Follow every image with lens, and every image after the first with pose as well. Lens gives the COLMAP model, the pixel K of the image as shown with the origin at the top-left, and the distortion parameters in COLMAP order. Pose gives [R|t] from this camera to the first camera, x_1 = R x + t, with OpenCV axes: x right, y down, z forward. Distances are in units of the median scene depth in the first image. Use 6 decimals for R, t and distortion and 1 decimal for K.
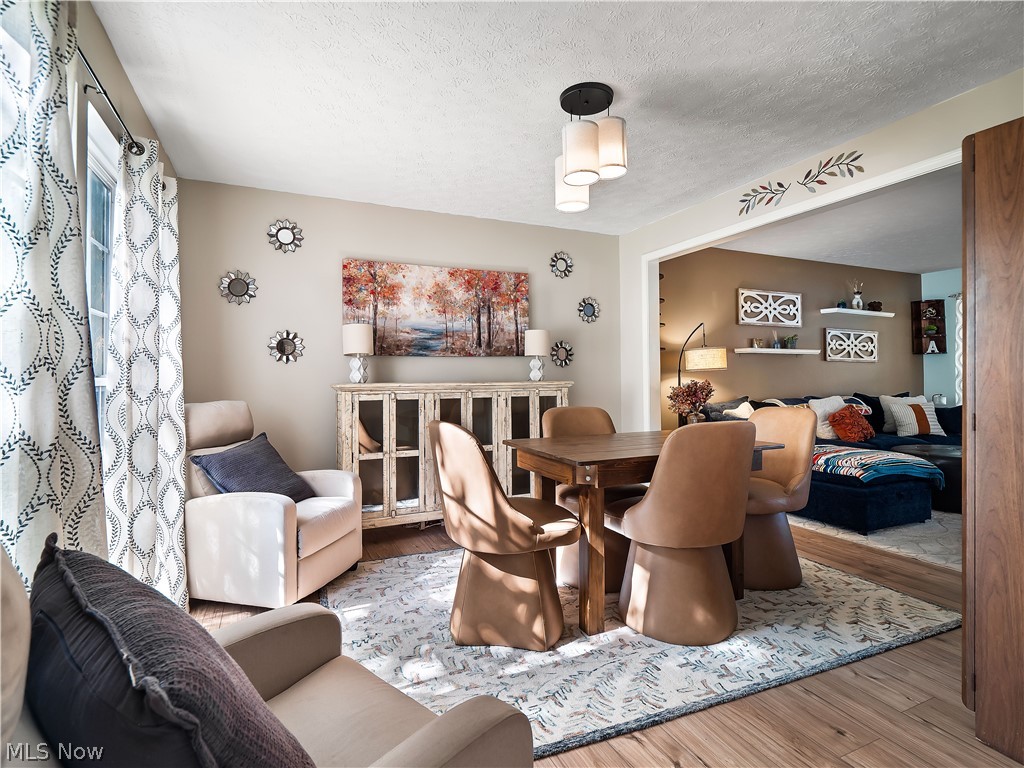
lens RADIAL K [[503.2, 0, 516.4], [0, 503.2, 361.2], [0, 0, 1]] dist [0.004983, -0.001924]
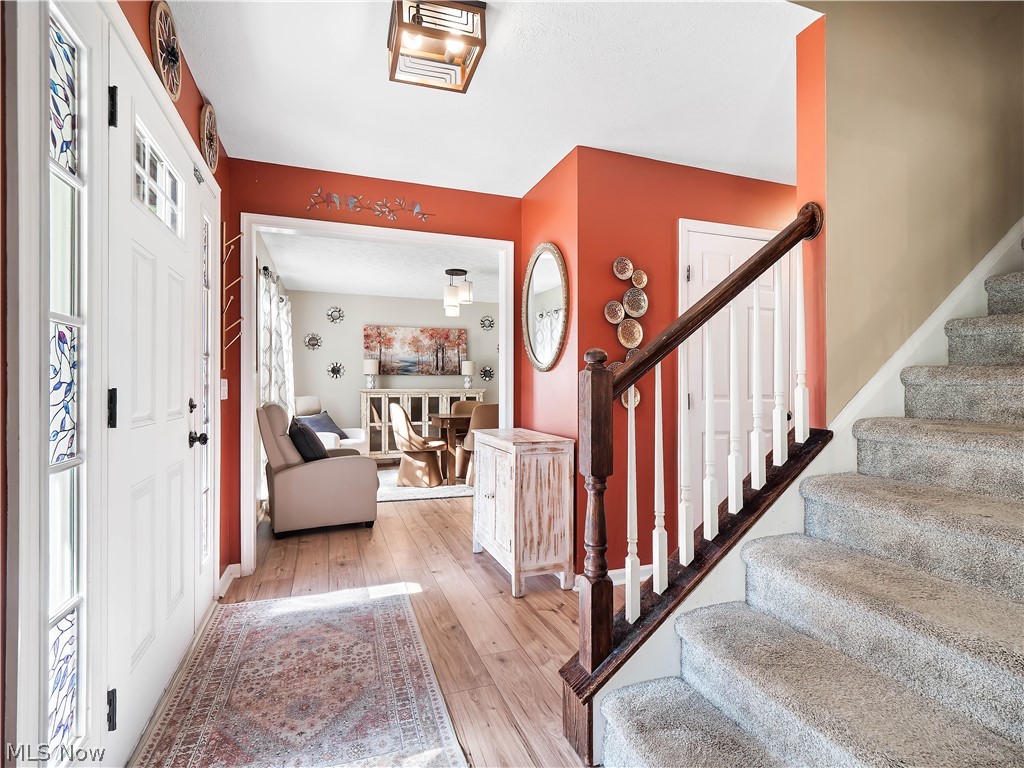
lens RADIAL K [[503.2, 0, 521.0], [0, 503.2, 380.9], [0, 0, 1]] dist [0.004983, -0.001924]
pose [[0.996532, 0.008618, -0.082759, 0.416042], [-0.006906, 0.999757, 0.020946, -0.031522], [0.082920, -0.020302, 0.996349, -0.880290]]
